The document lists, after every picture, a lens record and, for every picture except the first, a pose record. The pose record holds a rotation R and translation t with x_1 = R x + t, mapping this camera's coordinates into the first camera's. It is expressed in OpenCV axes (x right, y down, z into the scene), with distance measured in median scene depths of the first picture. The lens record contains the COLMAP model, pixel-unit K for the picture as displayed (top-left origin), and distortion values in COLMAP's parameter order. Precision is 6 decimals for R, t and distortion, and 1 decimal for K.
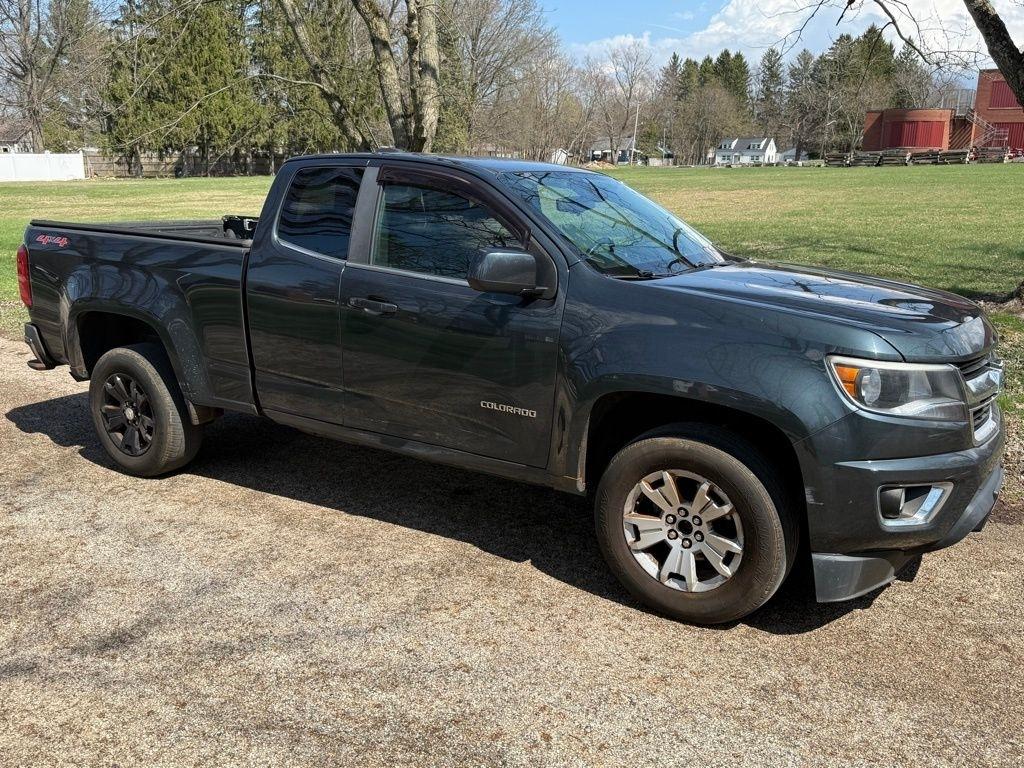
lens RADIAL K [[881.2, 0, 537.7], [0, 881.2, 396.2], [0, 0, 1]] dist [0.088245, -0.128827]
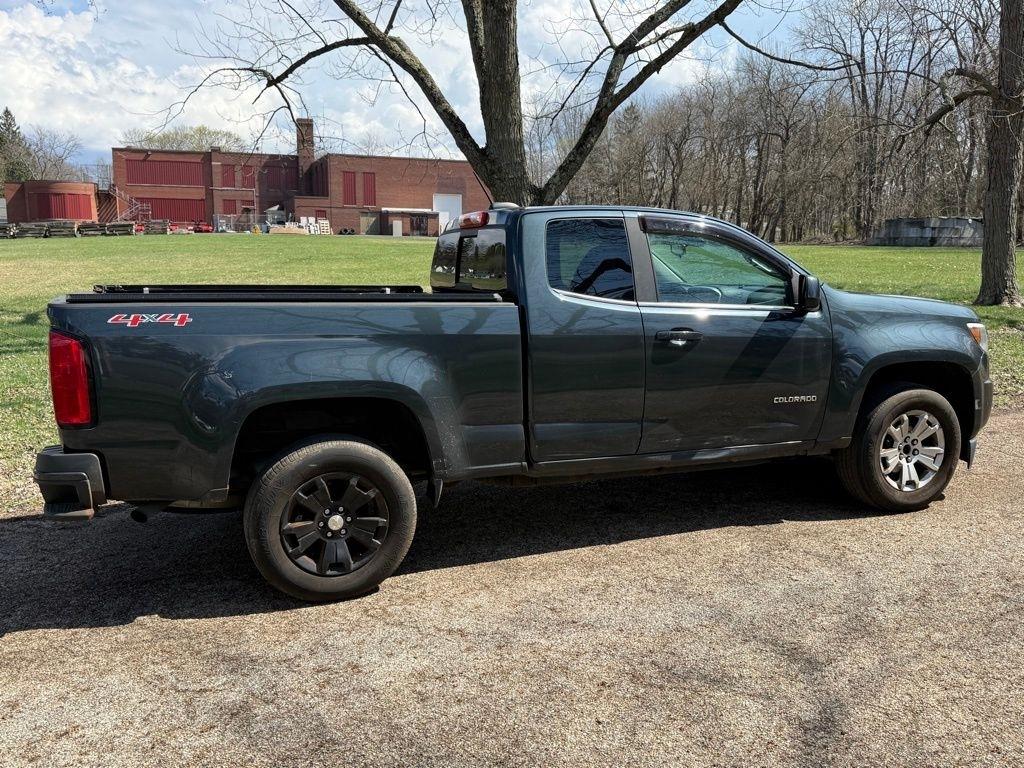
lens RADIAL K [[881.2, 0, 519.7], [0, 881.2, 379.8], [0, 0, 1]] dist [0.088245, -0.128827]
pose [[0.609843, -0.130362, 0.781727, -1.201355], [0.204353, 0.978890, 0.003821, -0.093874], [-0.765723, 0.157418, 0.623609, 0.449717]]
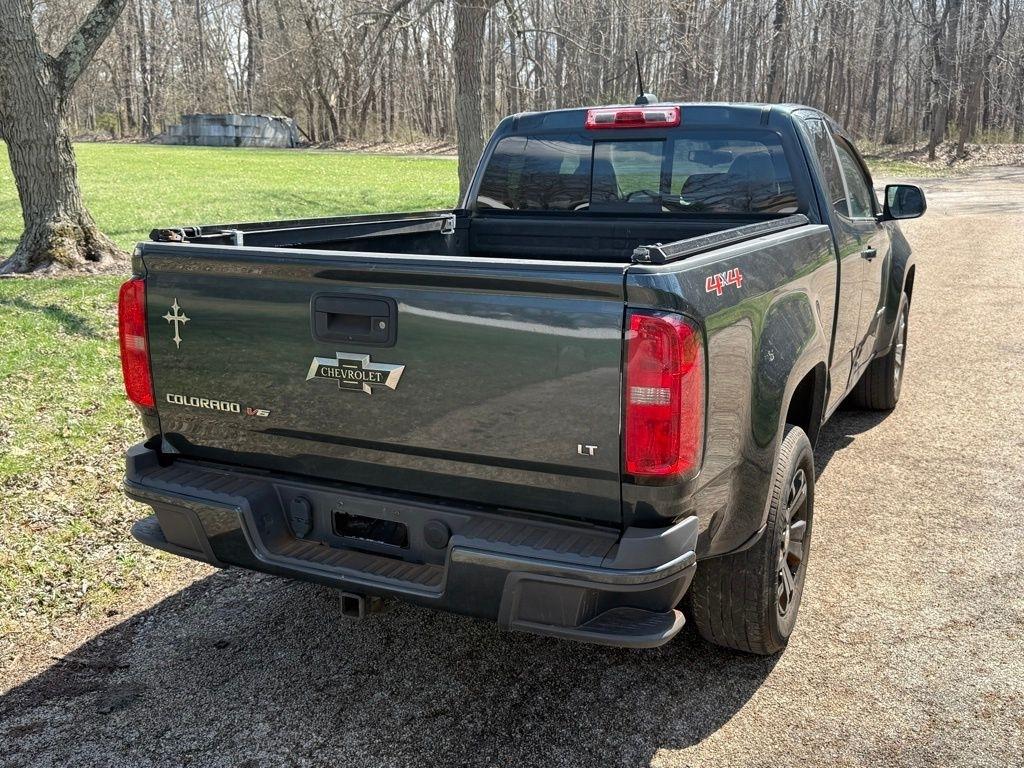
lens RADIAL K [[1002.5, 0, 517.5], [0, 1002.5, 379.6], [0, 0, 1]] dist [0.023855, 0.000000]
pose [[-0.094237, -0.236150, 0.967136, -1.317163], [0.235447, 0.938614, 0.252127, -0.358886], [-0.967308, 0.251469, -0.032851, 1.460928]]
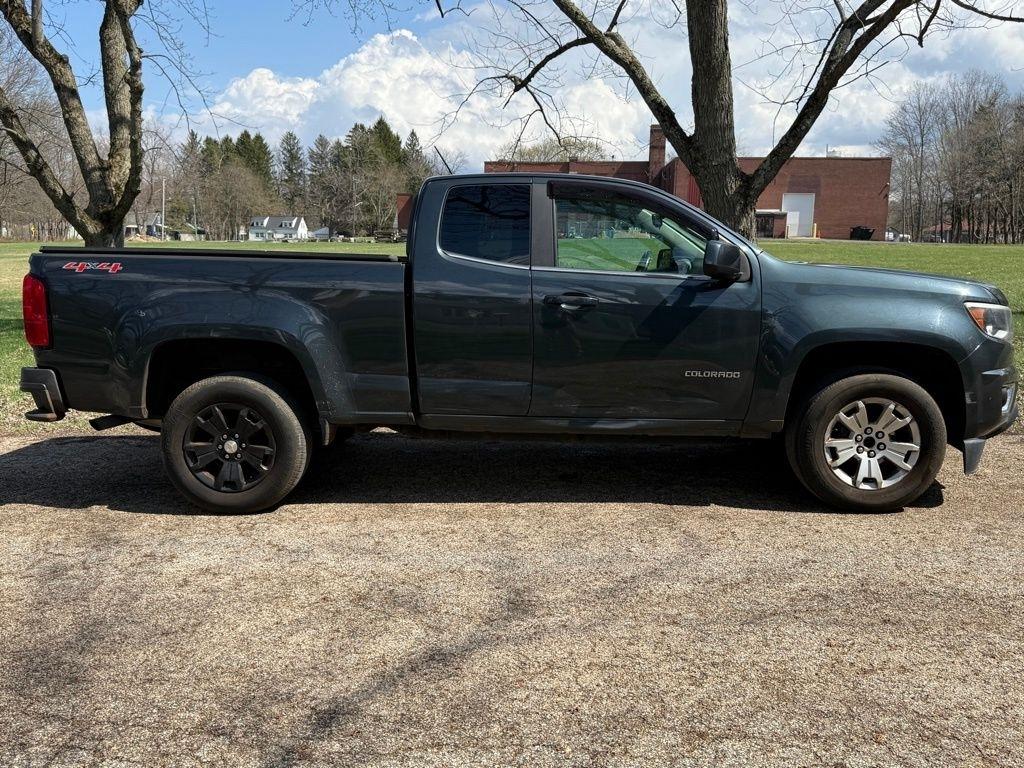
lens RADIAL K [[881.2, 0, 516.5], [0, 881.2, 381.0], [0, 0, 1]] dist [0.088245, -0.128827]
pose [[0.872029, -0.080411, 0.482804, -0.800036], [0.128268, 0.989482, -0.066875, 0.065422], [-0.472349, 0.120245, 0.873171, 0.048982]]
